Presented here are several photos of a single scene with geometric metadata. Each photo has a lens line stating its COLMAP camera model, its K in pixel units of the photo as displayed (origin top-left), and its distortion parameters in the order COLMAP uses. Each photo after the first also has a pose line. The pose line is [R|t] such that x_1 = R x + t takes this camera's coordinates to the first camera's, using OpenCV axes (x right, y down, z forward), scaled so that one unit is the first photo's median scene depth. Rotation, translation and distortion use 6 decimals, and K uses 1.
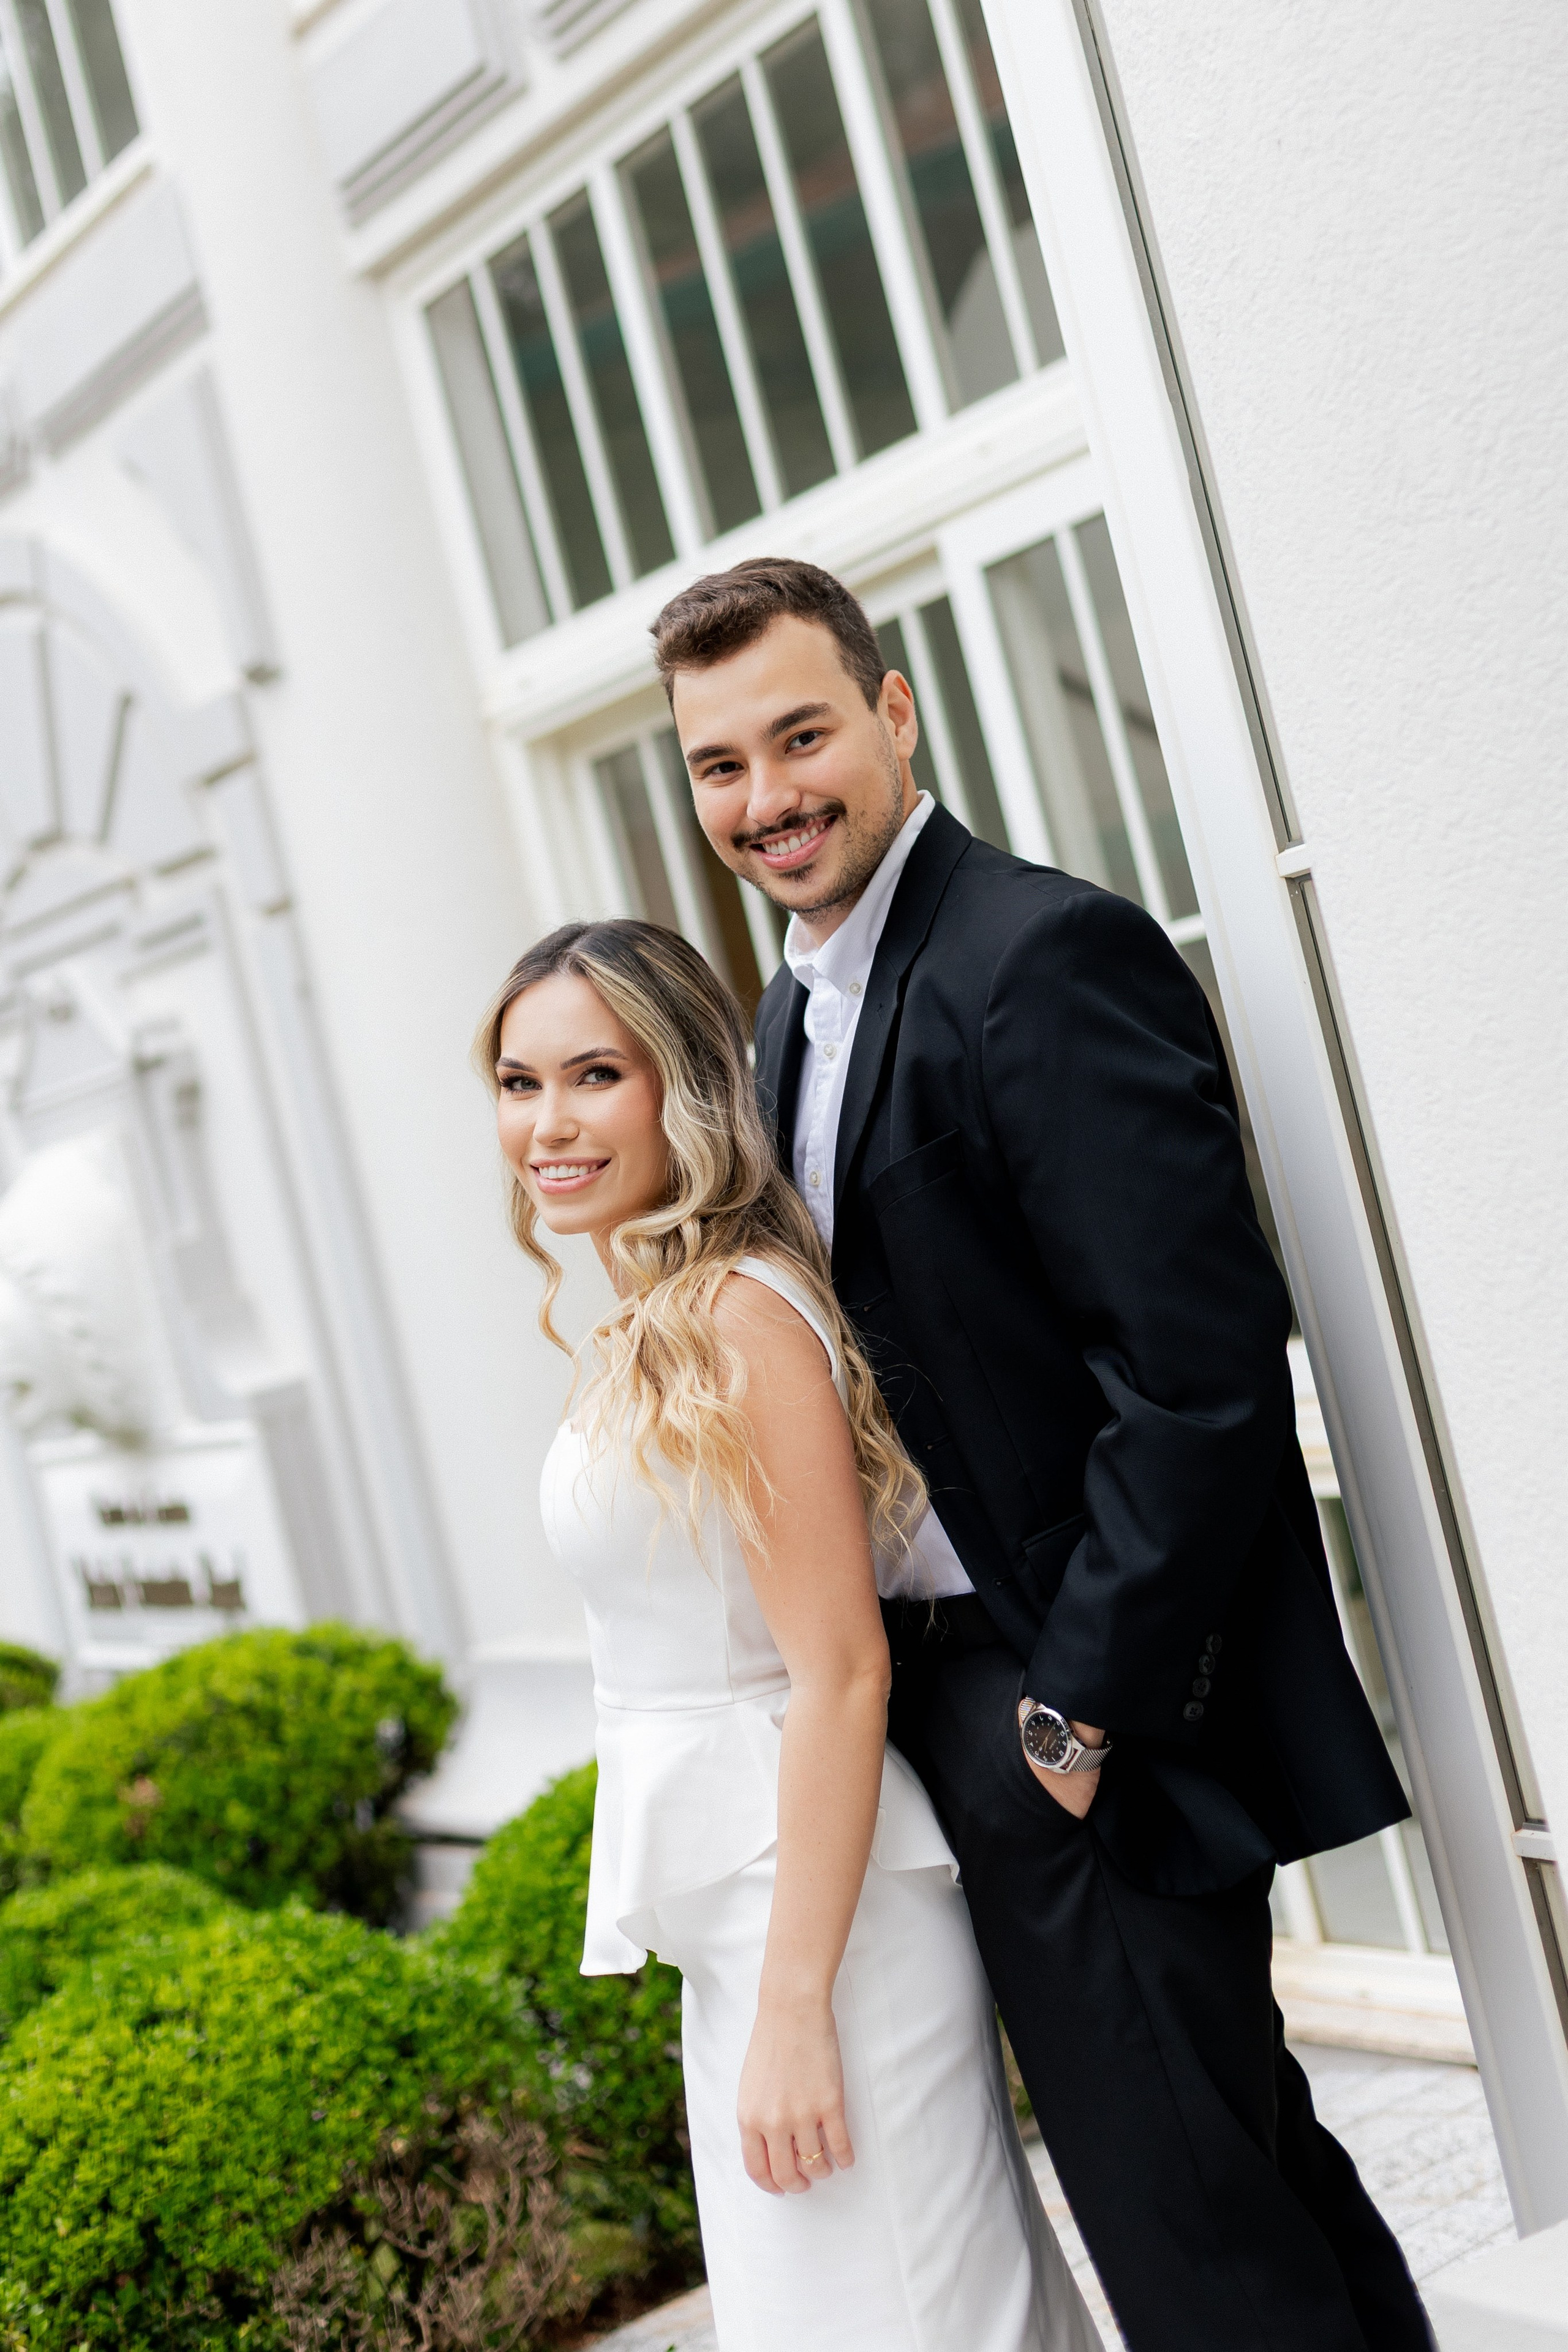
lens RADIAL K [[4425.3, 0, 784.0], [0, 4425.3, 1176.0], [0, 0, 1]] dist [-0.028816, 0.424426]
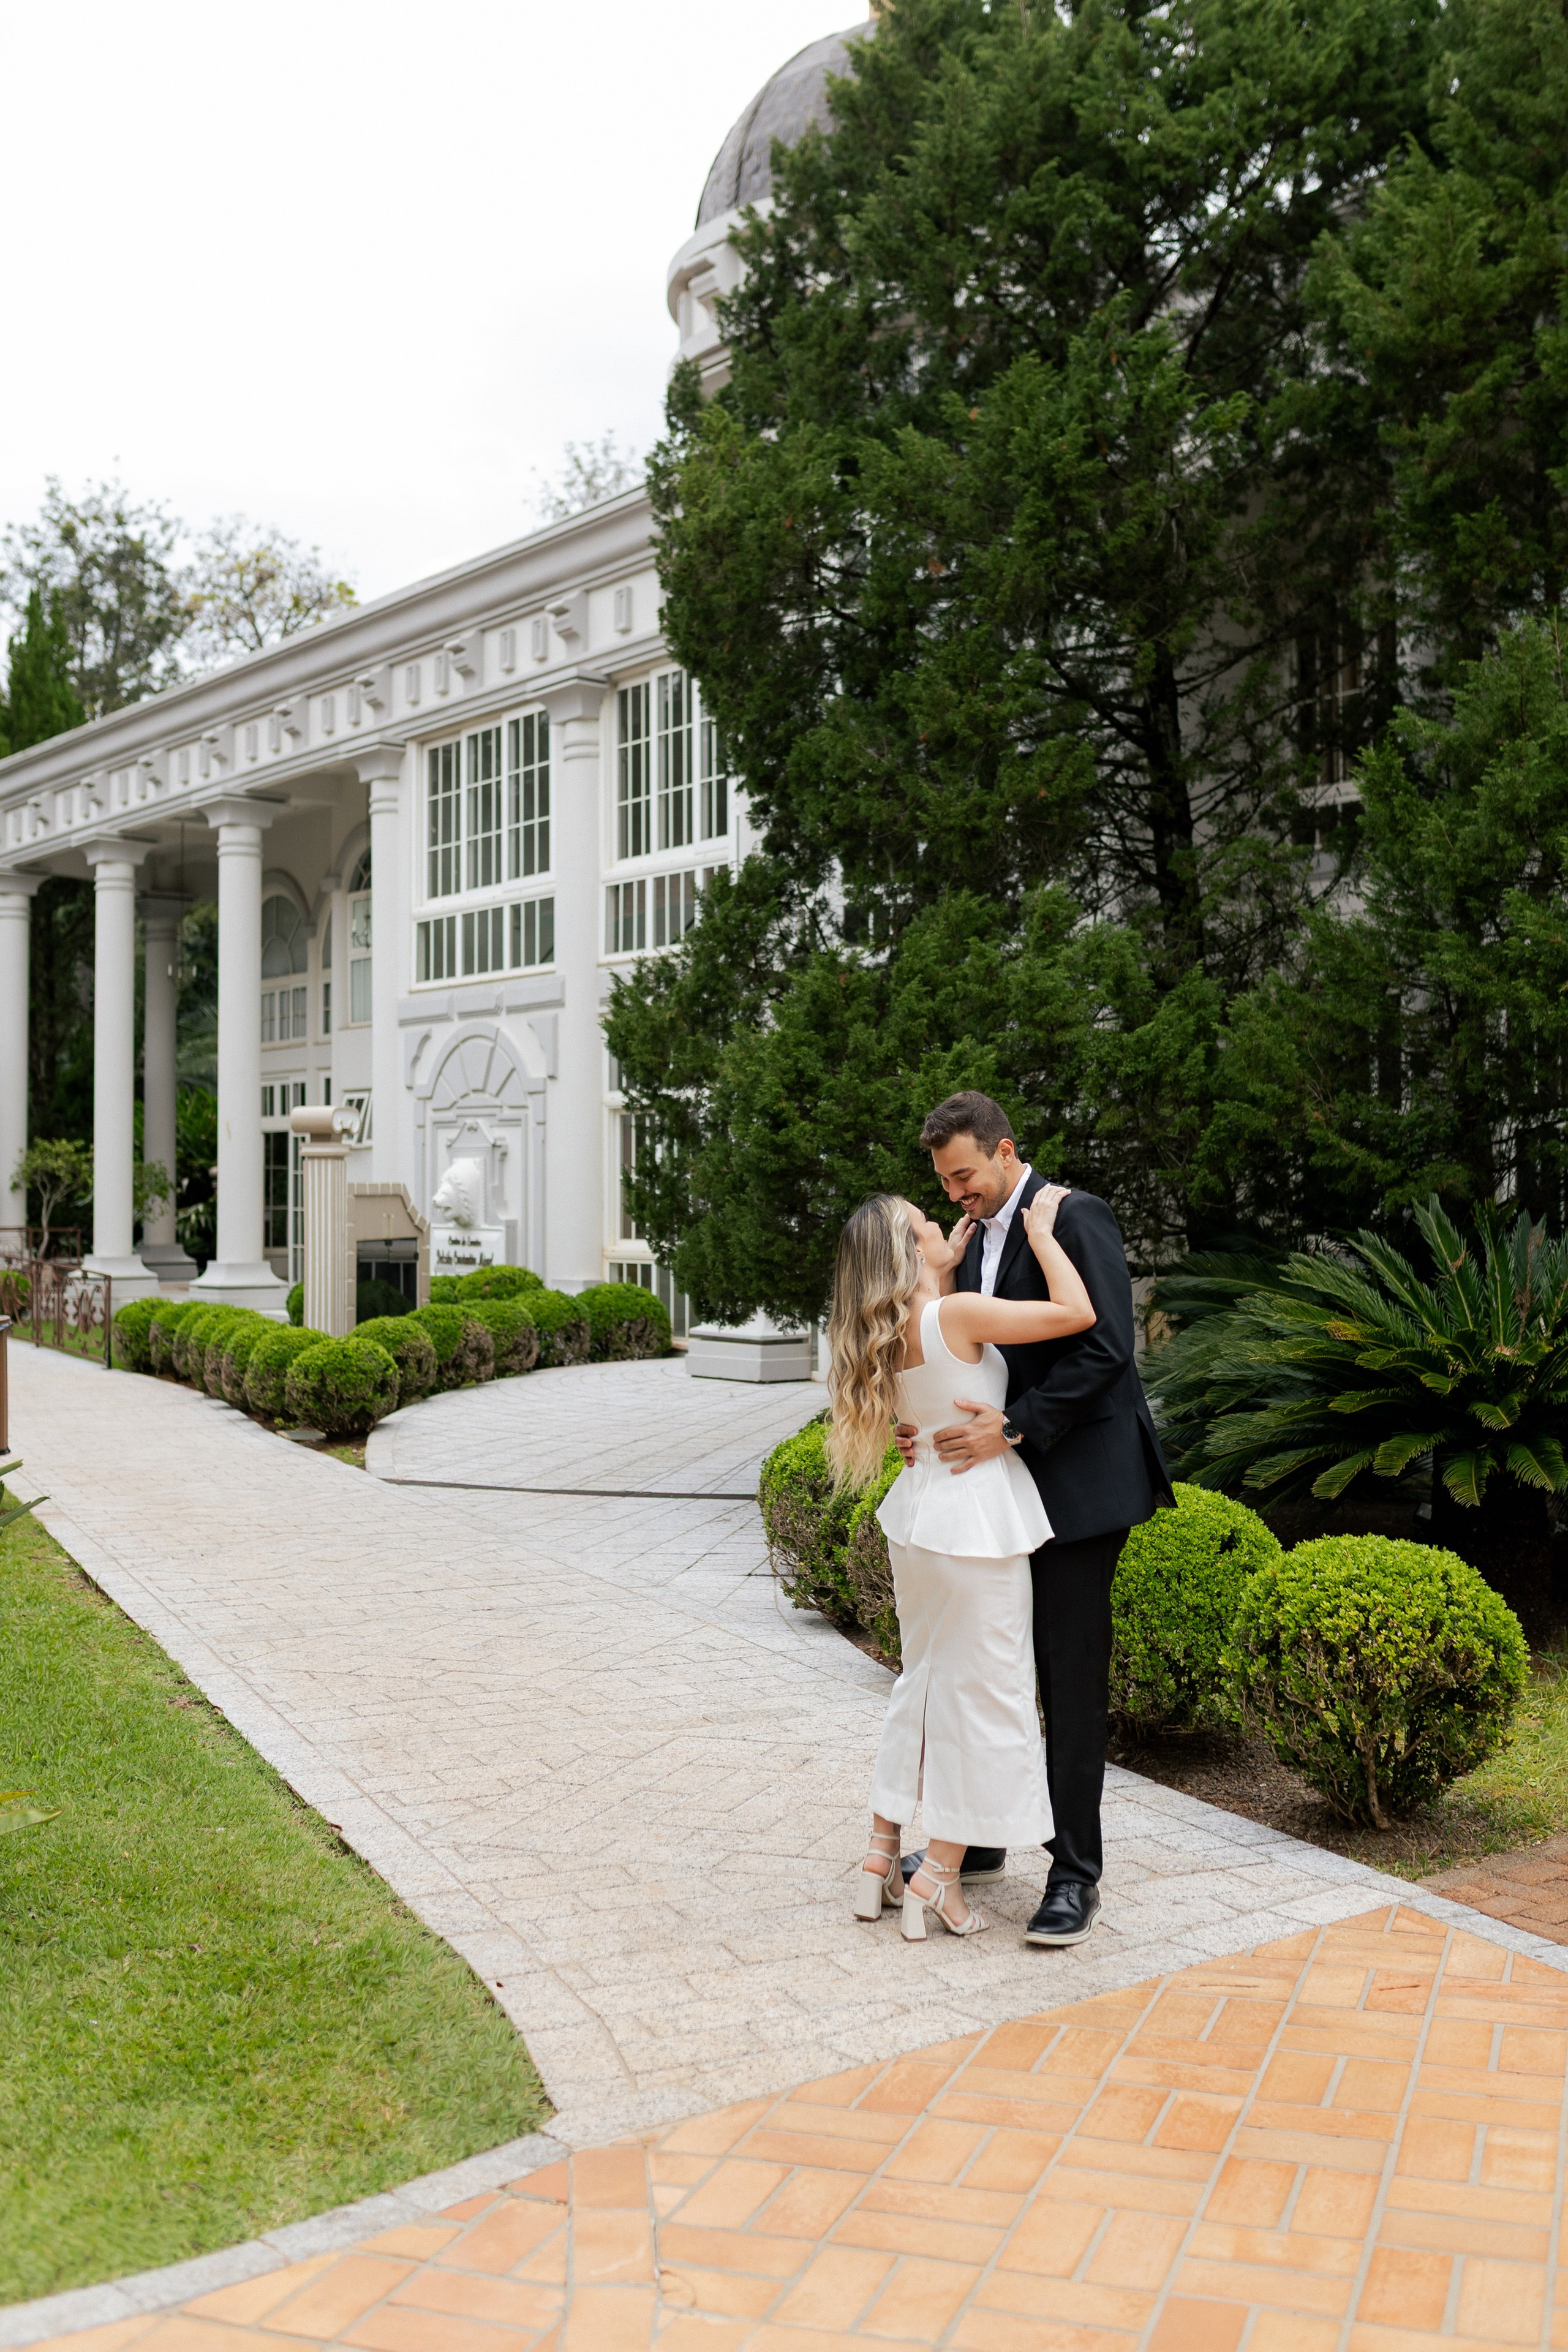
lens RADIAL K [[2997.3, 0, 783.3], [0, 2997.3, 1269.8], [0, 0, 1]] dist [-0.005123, 0.006141]
pose [[0.965268, 0.228253, 0.127113, -0.240234], [-0.228101, 0.973507, -0.015945, 0.088268], [-0.127385, -0.013604, 0.991760, -2.303485]]
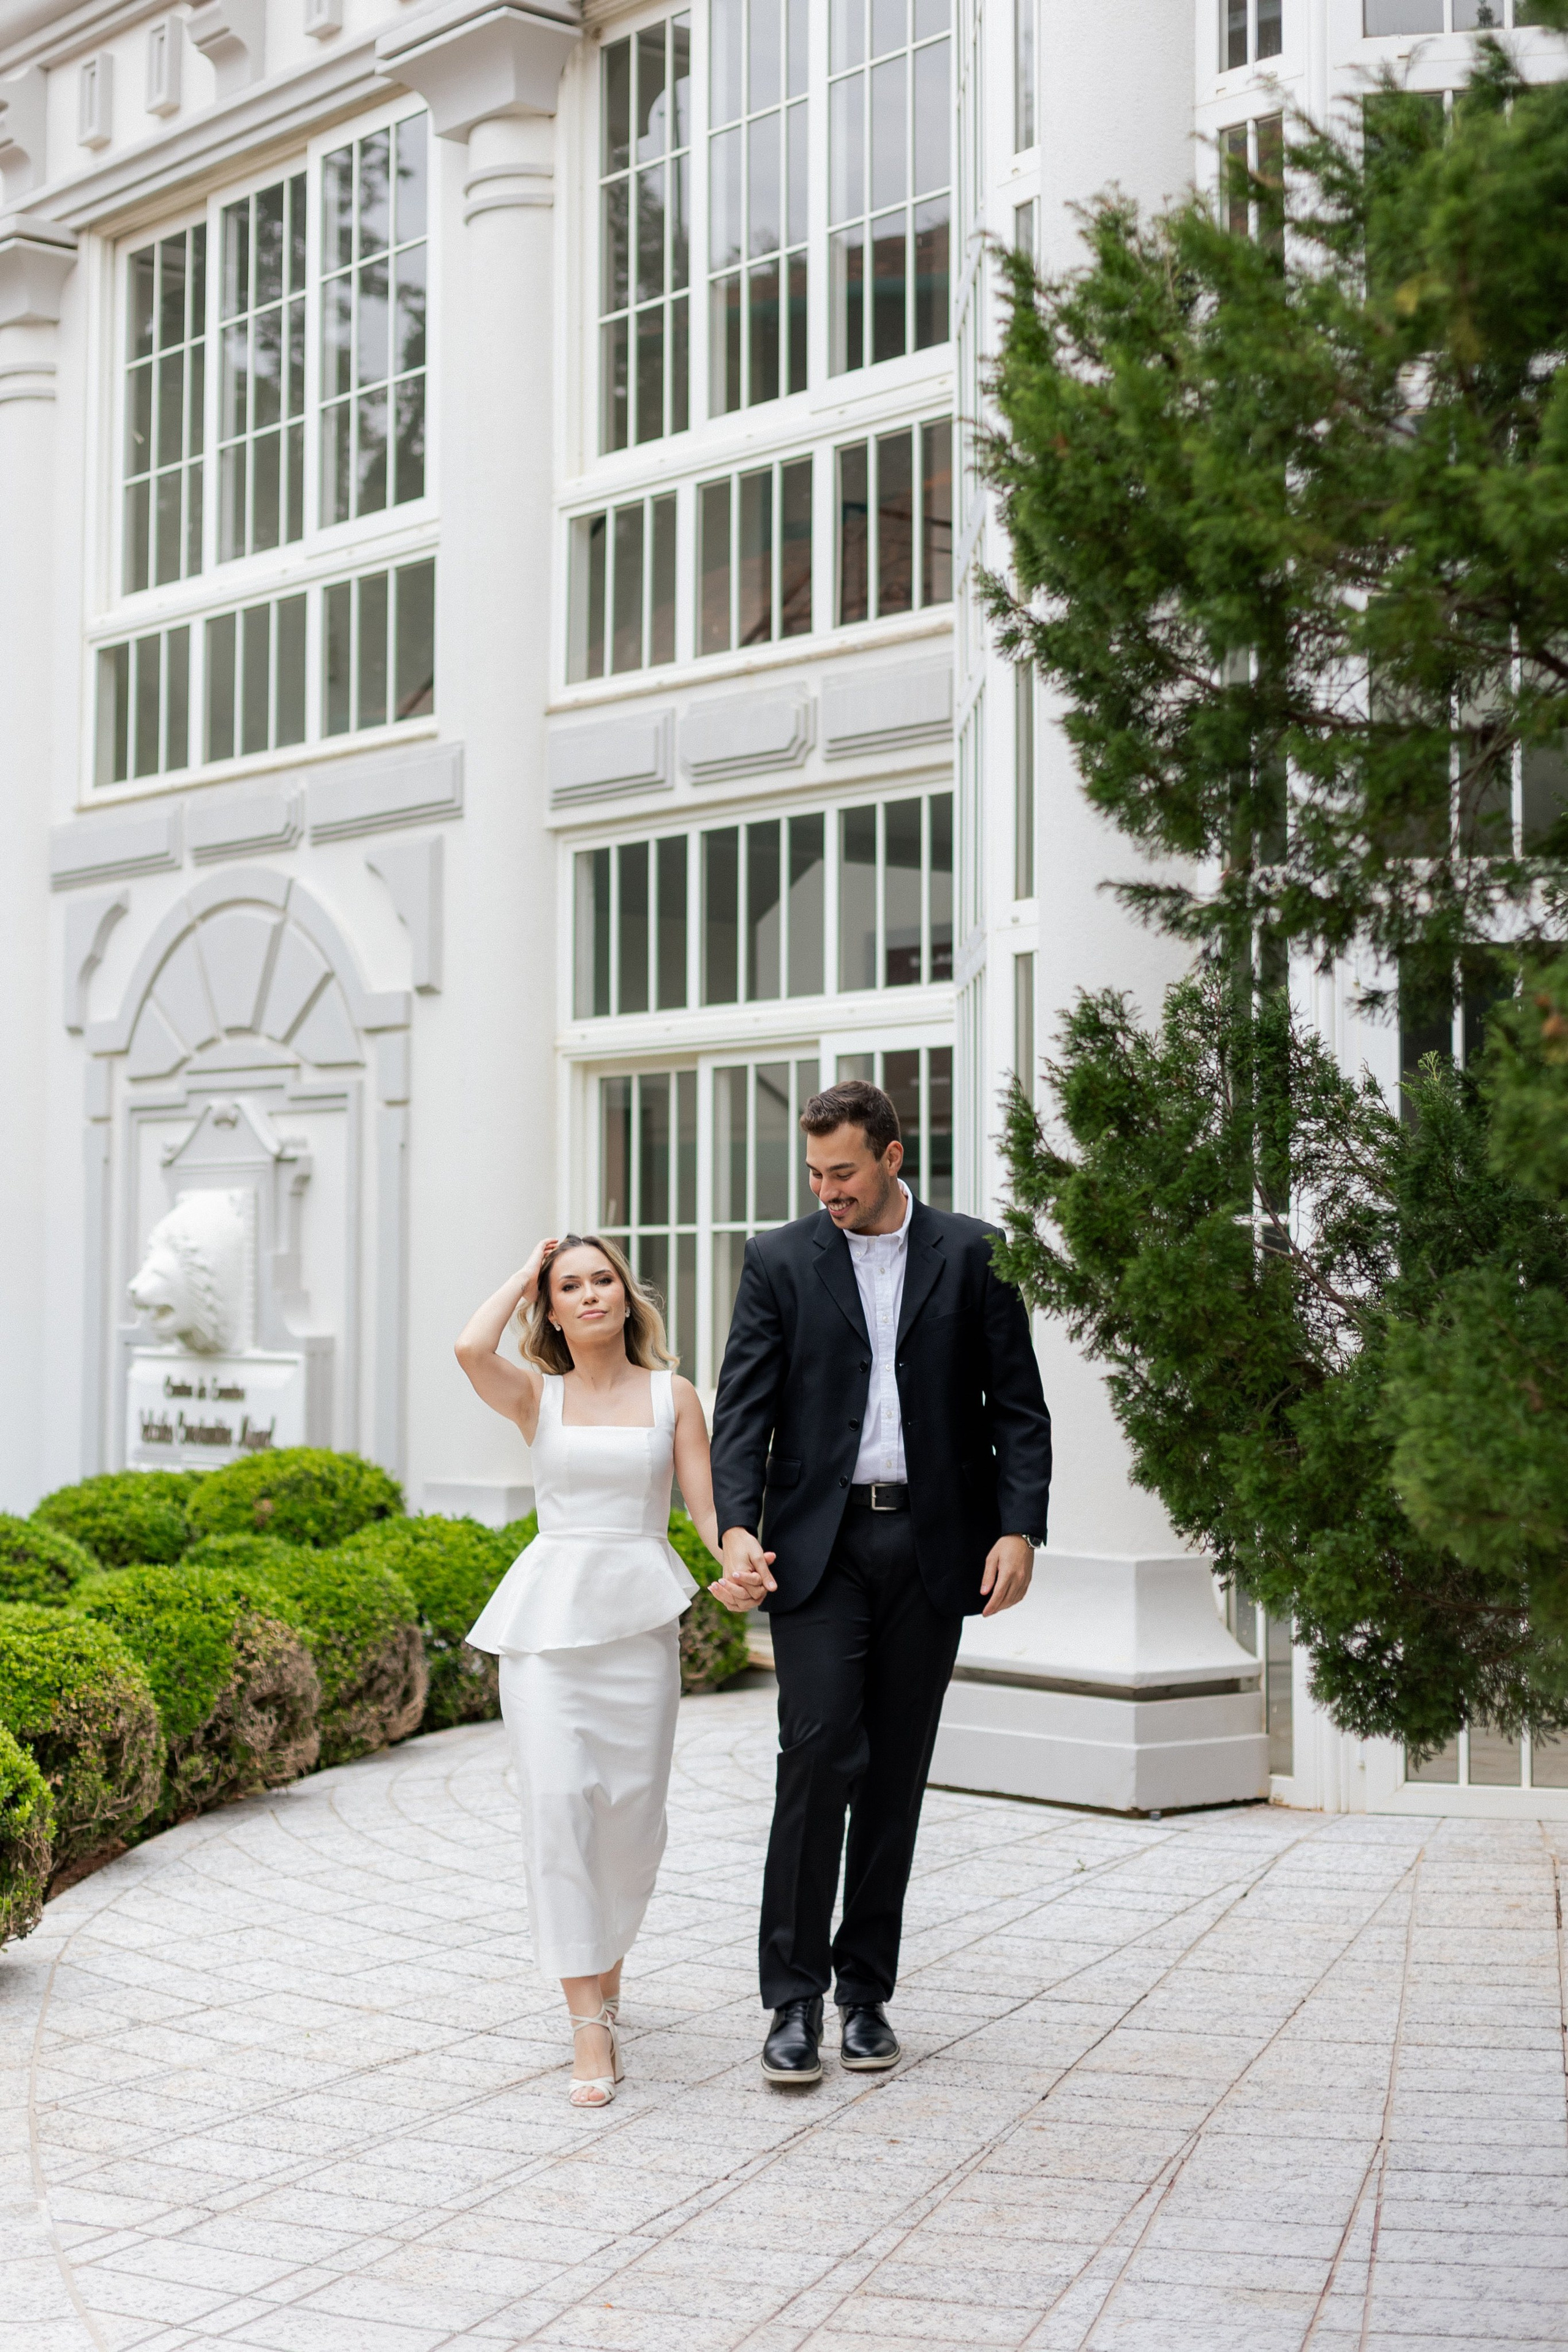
lens RADIAL K [[4425.3, 0, 784.0], [0, 4425.3, 1176.0], [0, 0, 1]] dist [-0.028816, 0.424426]
pose [[0.958314, 0.241403, 0.152835, -0.245996], [-0.231228, 0.969484, -0.081449, 0.094614], [-0.167834, 0.042714, 0.984890, -1.001757]]
